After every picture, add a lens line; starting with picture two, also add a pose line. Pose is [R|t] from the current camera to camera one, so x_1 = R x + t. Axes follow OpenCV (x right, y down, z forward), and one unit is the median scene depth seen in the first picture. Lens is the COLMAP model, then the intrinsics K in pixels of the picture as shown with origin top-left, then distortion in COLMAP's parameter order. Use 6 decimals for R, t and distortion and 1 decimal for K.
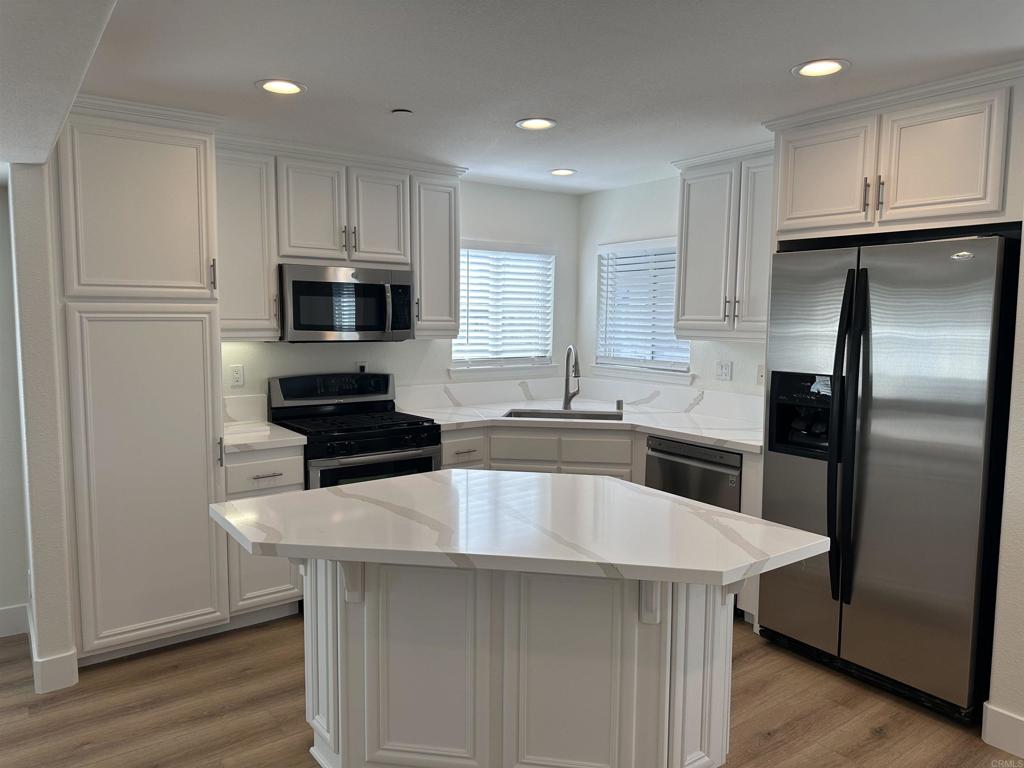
lens RADIAL K [[718.9, 0, 503.4], [0, 718.9, 381.8], [0, 0, 1]] dist [0.059335, -0.062838]
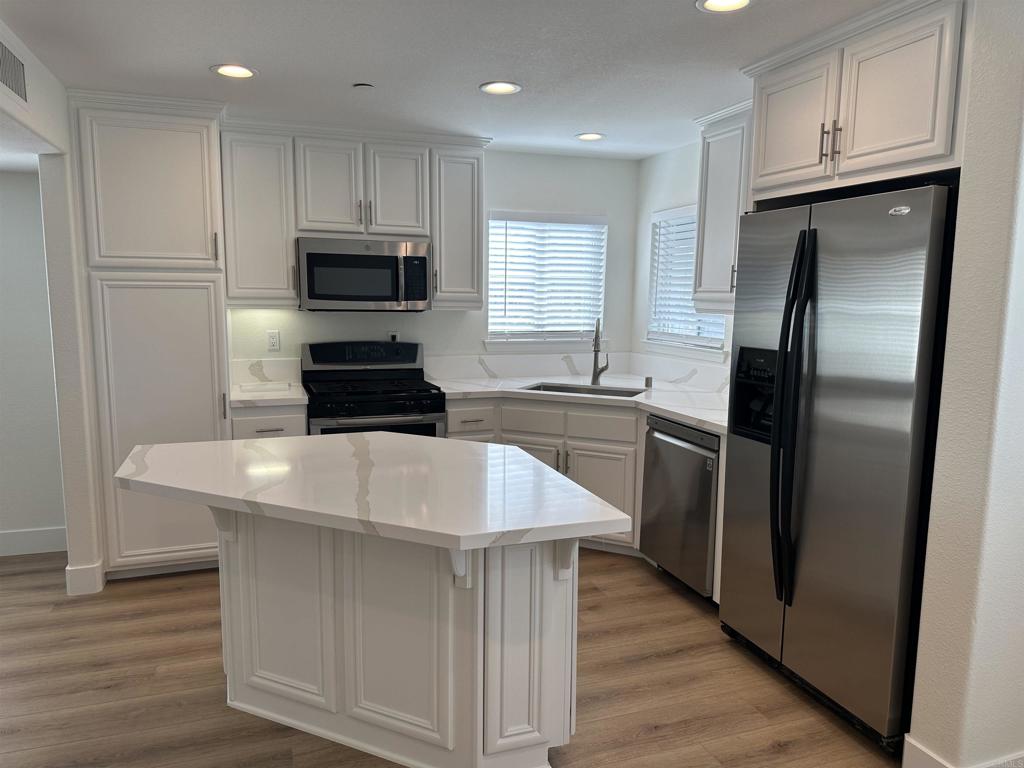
lens RADIAL K [[718.9, 0, 503.6], [0, 718.9, 389.6], [0, 0, 1]] dist [0.059335, -0.062838]
pose [[0.959730, 0.041638, -0.277821, 0.344535], [-0.030564, 0.998561, 0.044077, 0.008532], [0.279257, -0.033811, 0.959621, 0.044200]]
